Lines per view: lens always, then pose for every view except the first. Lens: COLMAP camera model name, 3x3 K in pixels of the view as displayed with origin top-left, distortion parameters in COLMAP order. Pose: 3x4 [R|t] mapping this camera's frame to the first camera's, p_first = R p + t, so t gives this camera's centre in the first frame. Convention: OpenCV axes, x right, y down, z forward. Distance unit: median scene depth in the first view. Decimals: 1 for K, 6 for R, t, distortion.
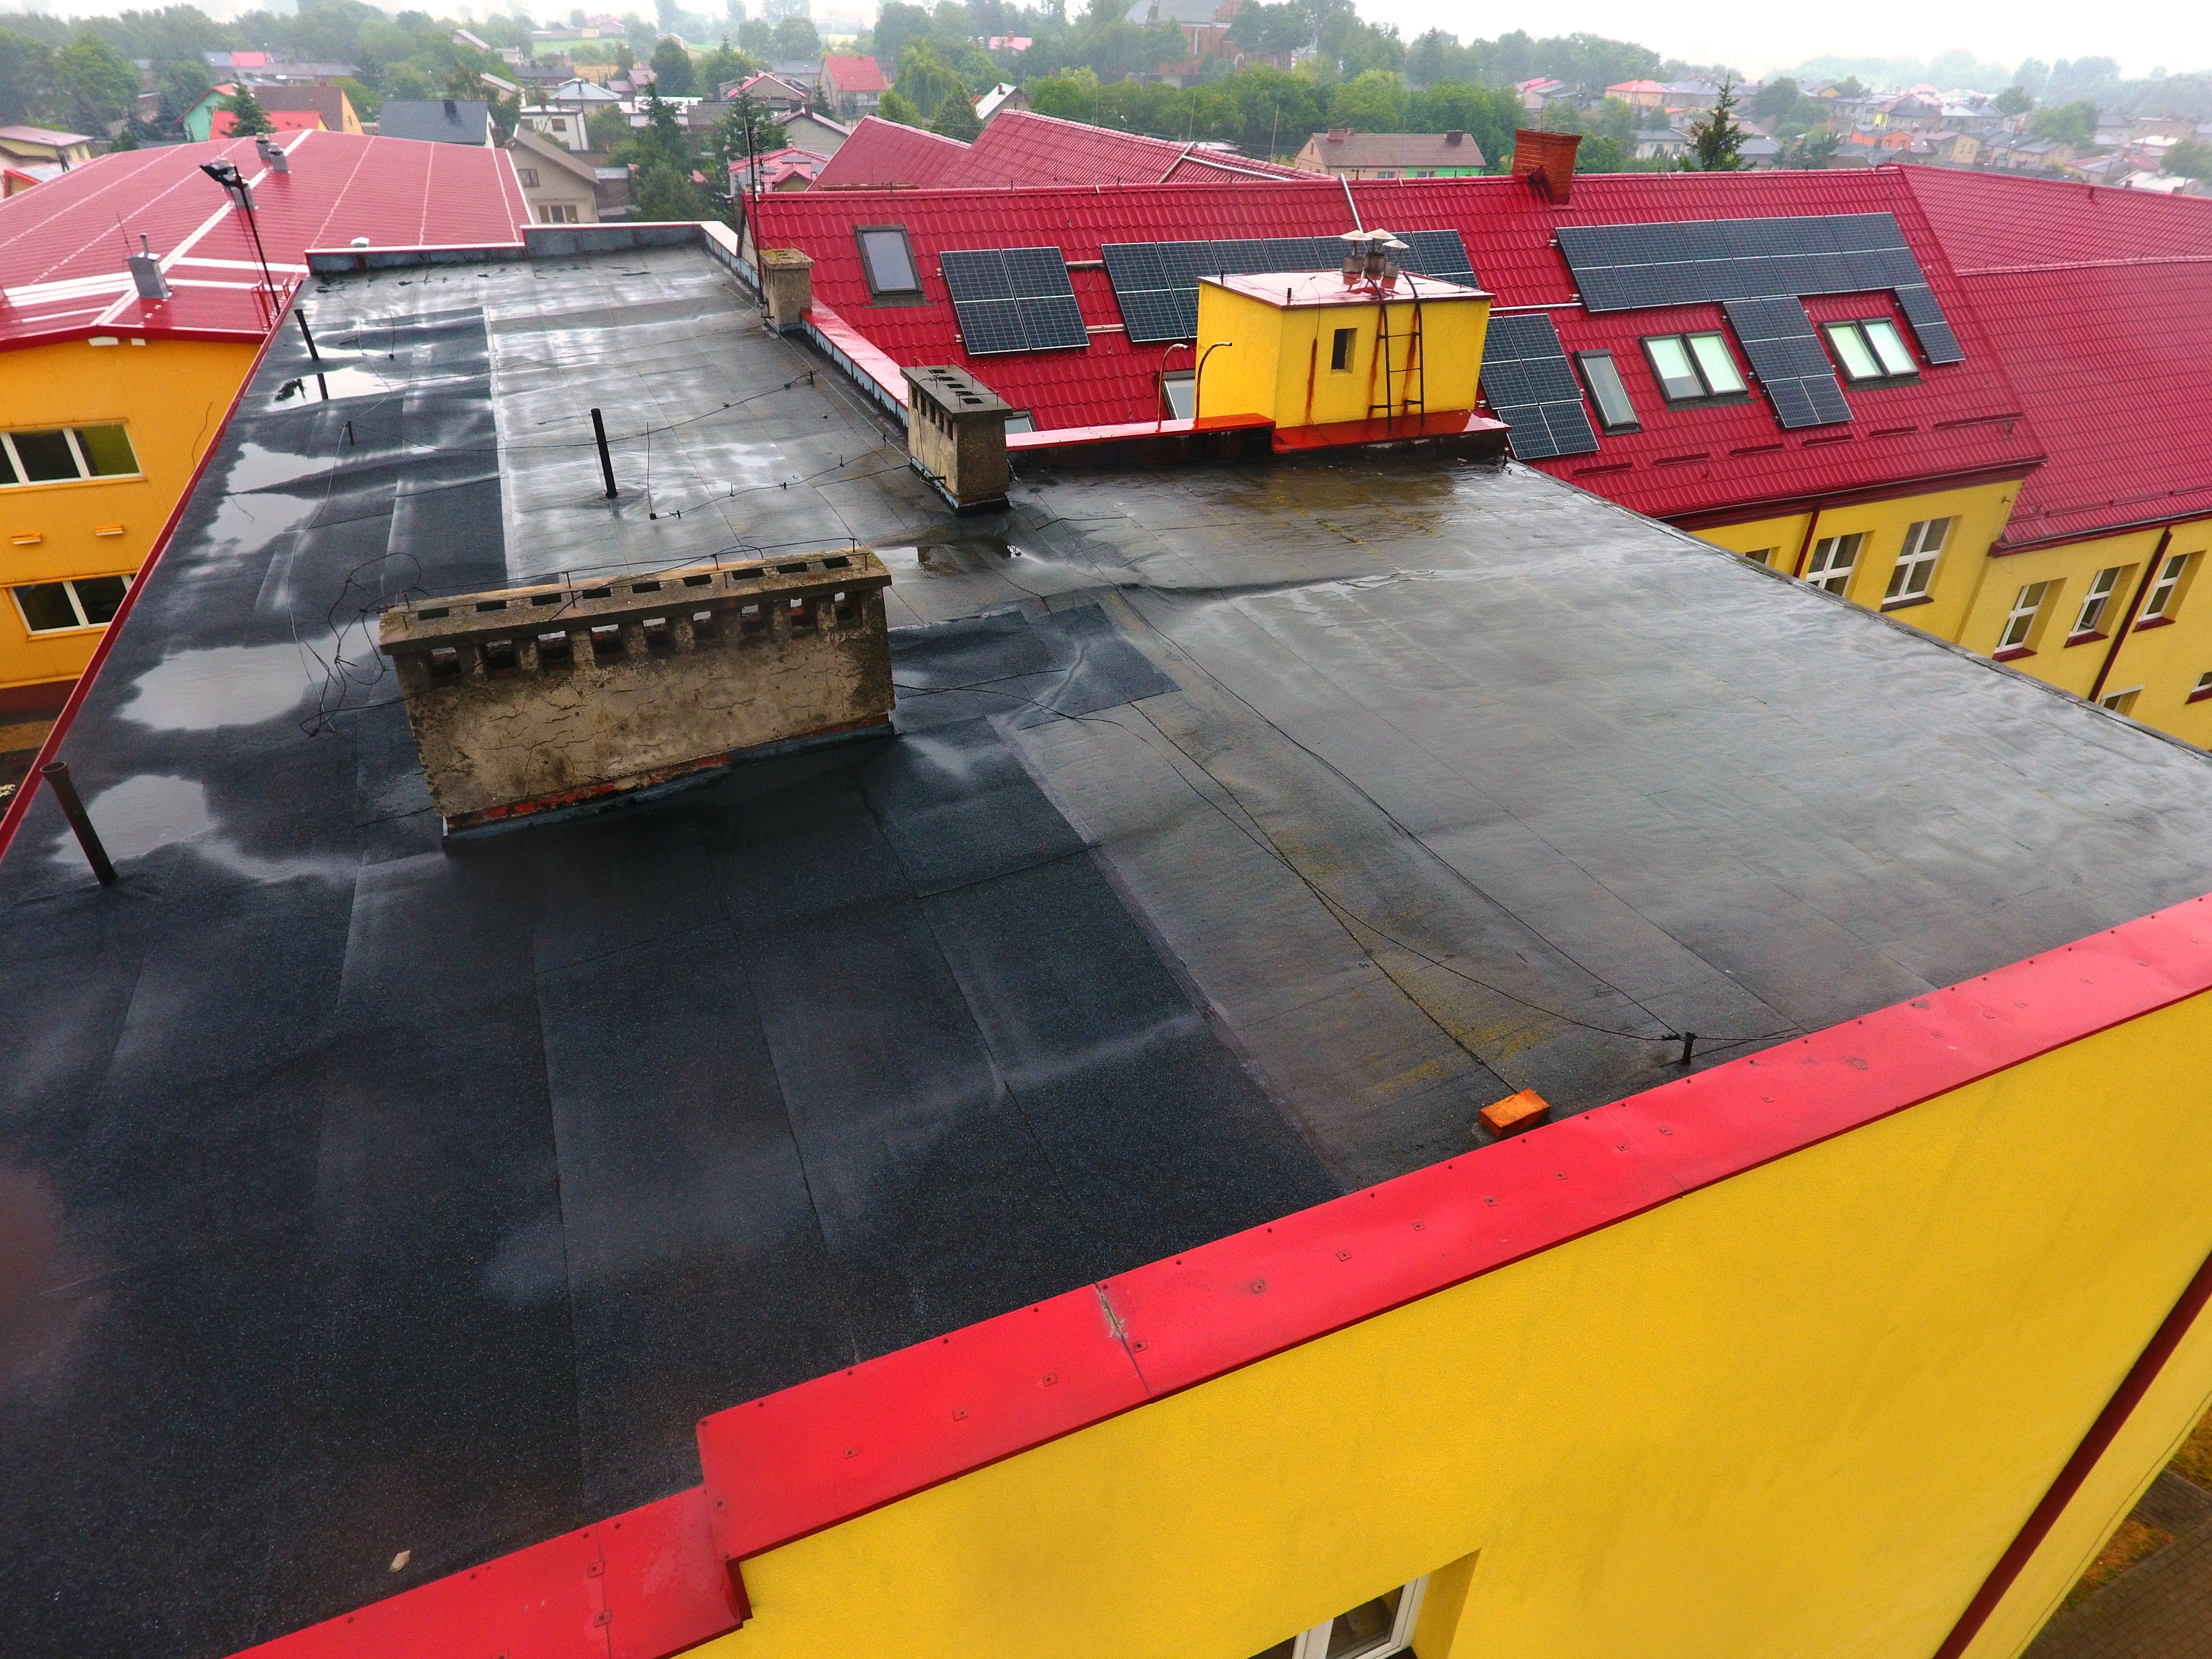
lens RADIAL K [[1288.9, 0, 1127.6], [0, 1288.9, 813.4], [0, 0, 1]] dist [-0.000460, -0.003529]
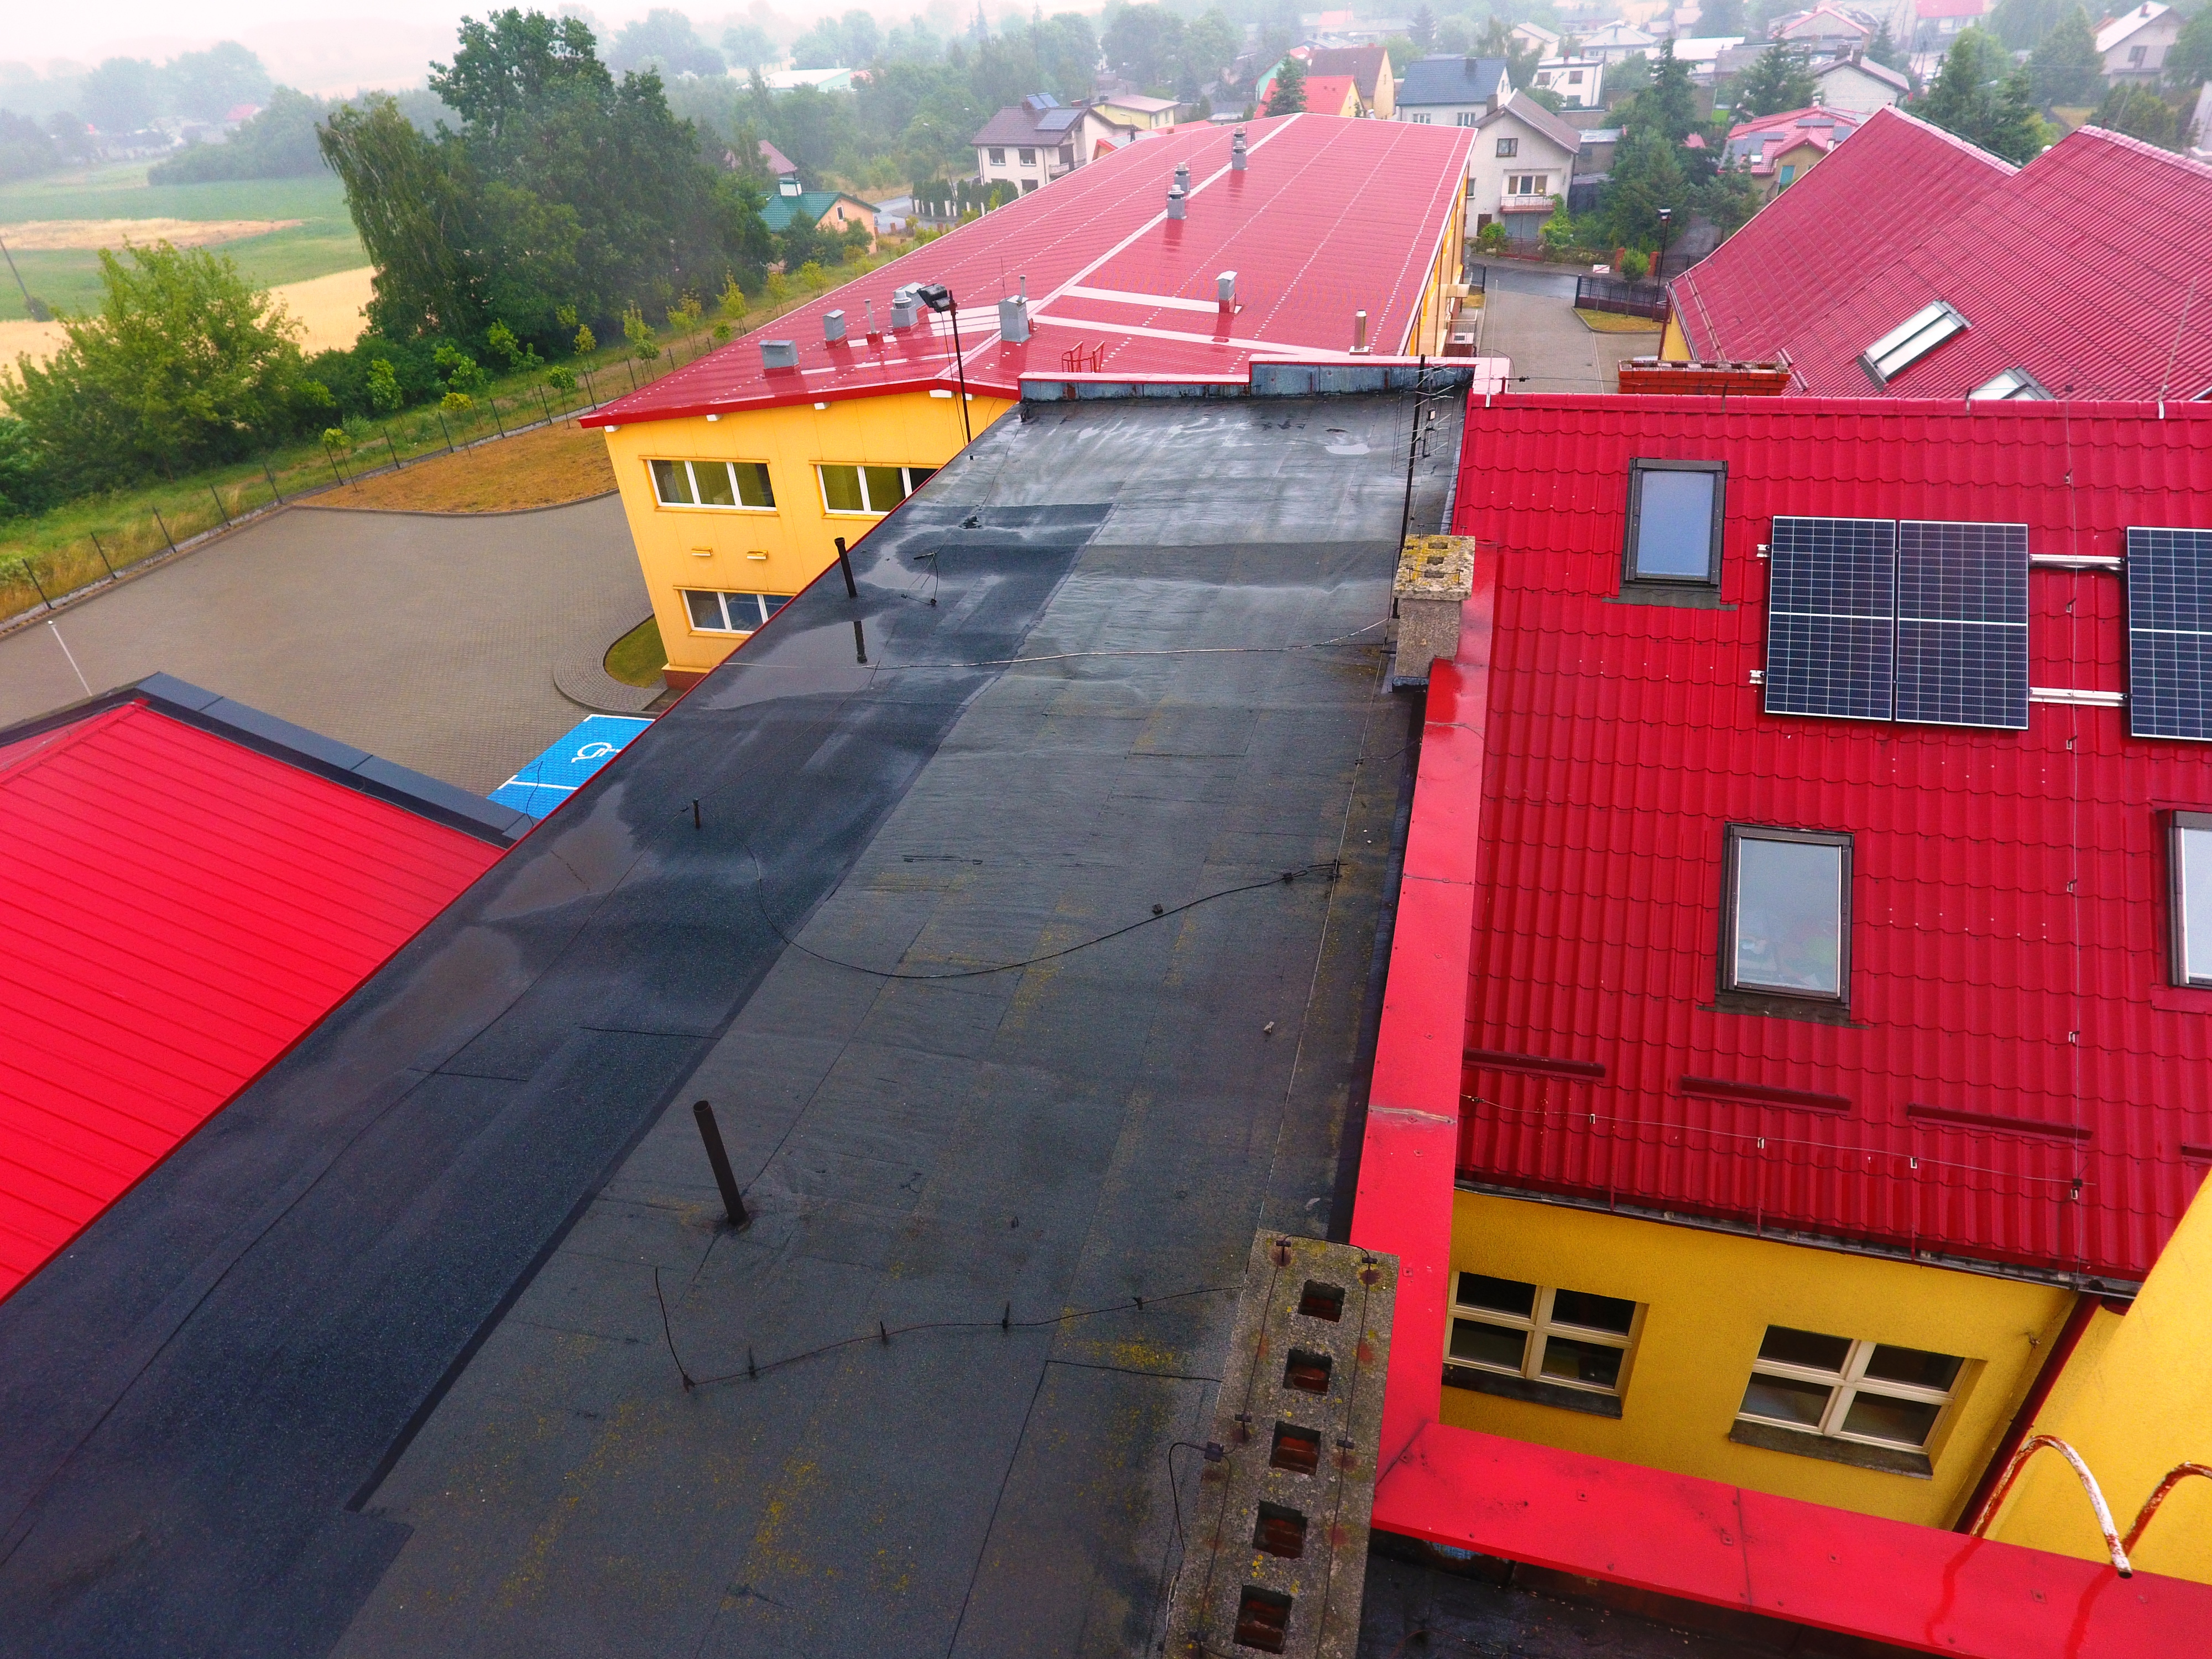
lens RADIAL K [[1288.9, 0, 1126.9], [0, 1288.9, 817.5], [0, 0, 1]] dist [-0.000460, -0.003529]
pose [[0.776030, 0.286830, -0.561699, -0.015820], [-0.262617, 0.956678, 0.125700, -0.499846], [0.573419, 0.049964, 0.817737, 0.616741]]
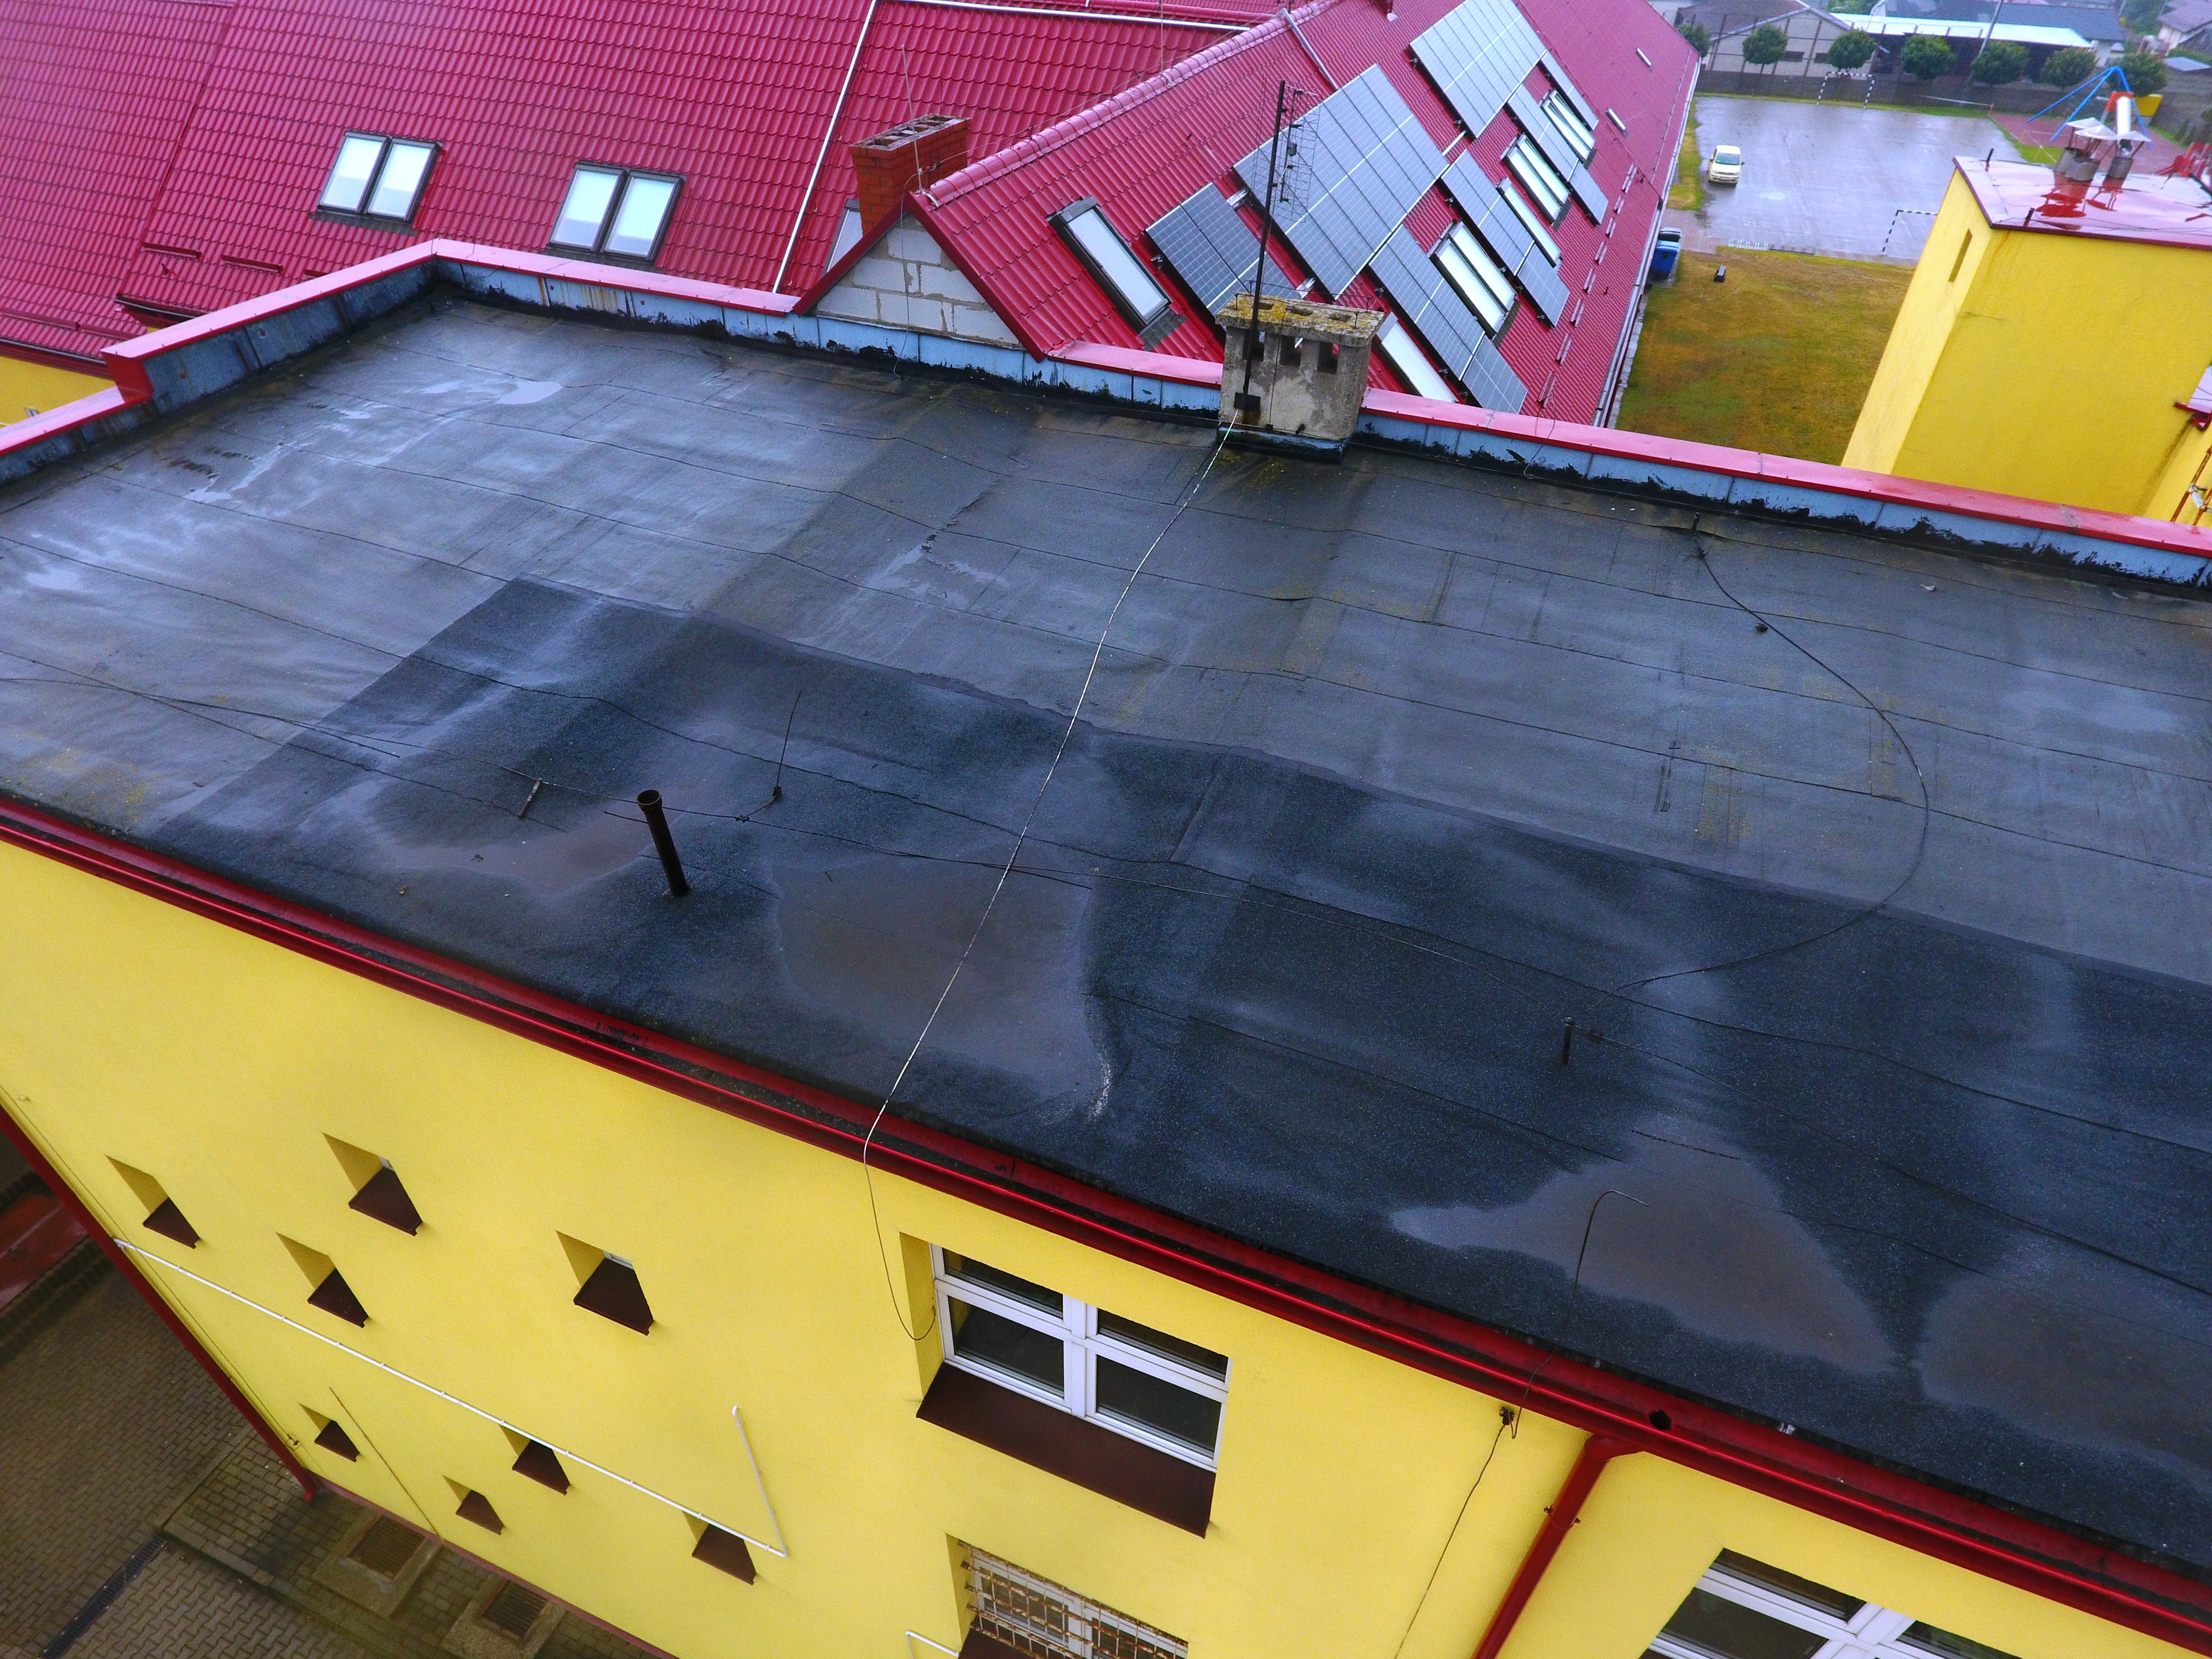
lens RADIAL K [[1288.9, 0, 1126.5], [0, 1288.9, 816.8], [0, 0, 1]] dist [-0.000460, -0.003529]
pose [[0.712378, -0.450531, 0.538088, -0.994930], [0.362377, 0.892751, 0.267729, -0.580314], [-0.600999, 0.004267, 0.799238, 0.847873]]
